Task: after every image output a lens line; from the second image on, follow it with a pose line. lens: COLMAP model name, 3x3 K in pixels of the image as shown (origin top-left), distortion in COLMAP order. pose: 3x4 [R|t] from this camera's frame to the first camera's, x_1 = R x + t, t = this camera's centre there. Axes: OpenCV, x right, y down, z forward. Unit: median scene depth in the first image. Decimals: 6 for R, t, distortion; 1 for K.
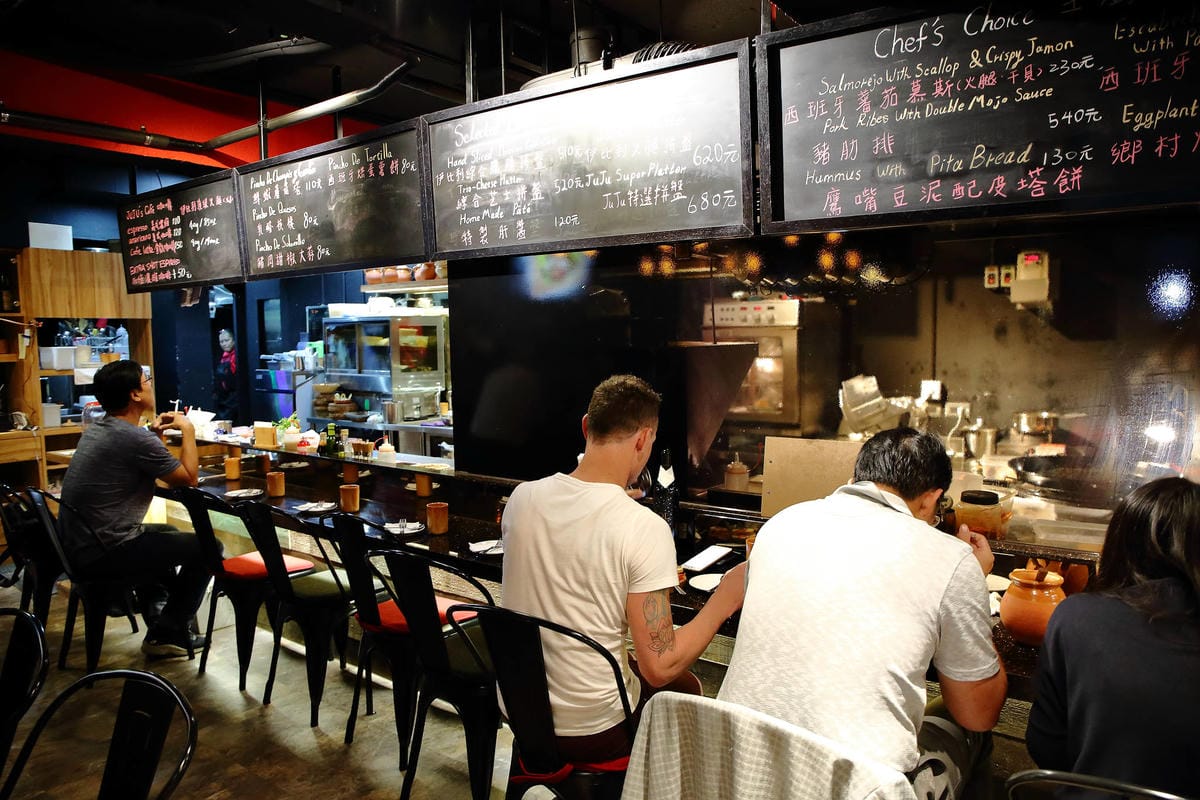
lens RADIAL K [[818.3, 0, 600.0], [0, 818.3, 400.0], [0, 0, 1]] dist [-0.107201, 0.089408]
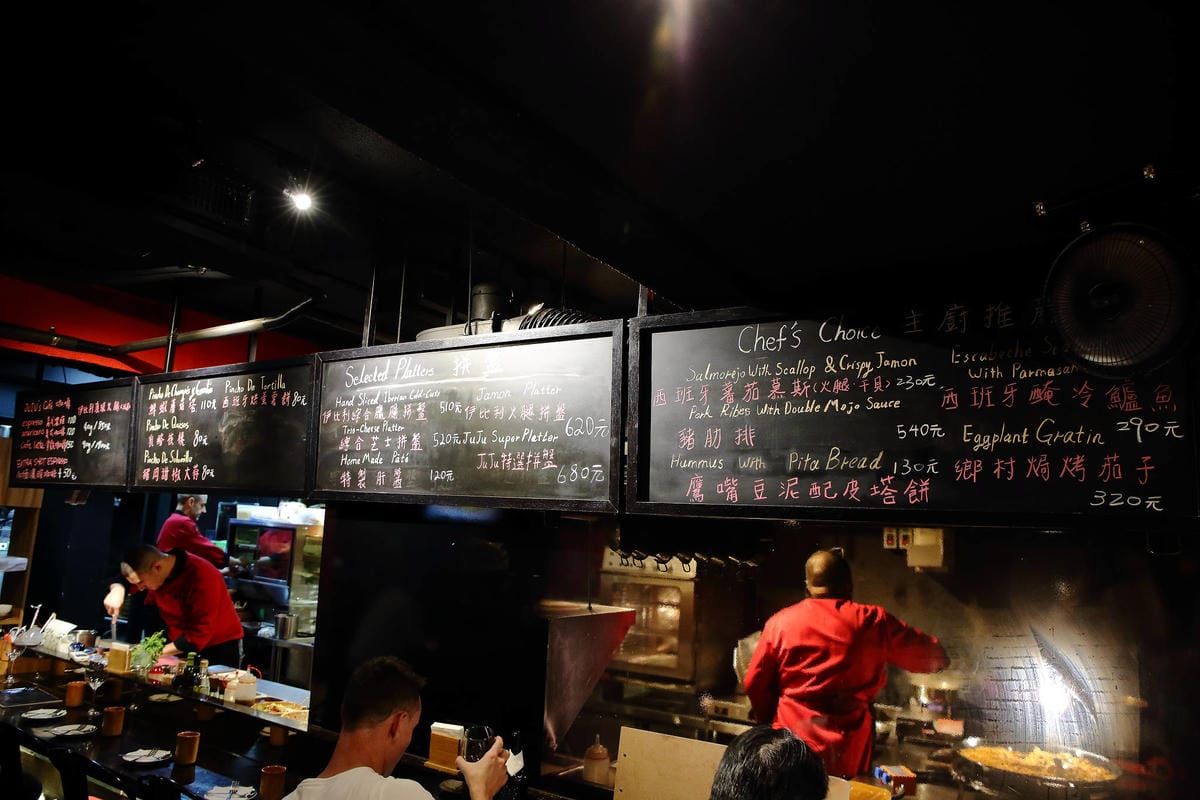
lens RADIAL K [[818.3, 0, 600.0], [0, 818.3, 400.0], [0, 0, 1]] dist [-0.107201, 0.089408]
pose [[0.995788, 0.073923, 0.054240, 0.087256], [-0.058781, 0.968716, -0.241108, -0.081115], [-0.070367, 0.236904, 0.968981, 0.013857]]
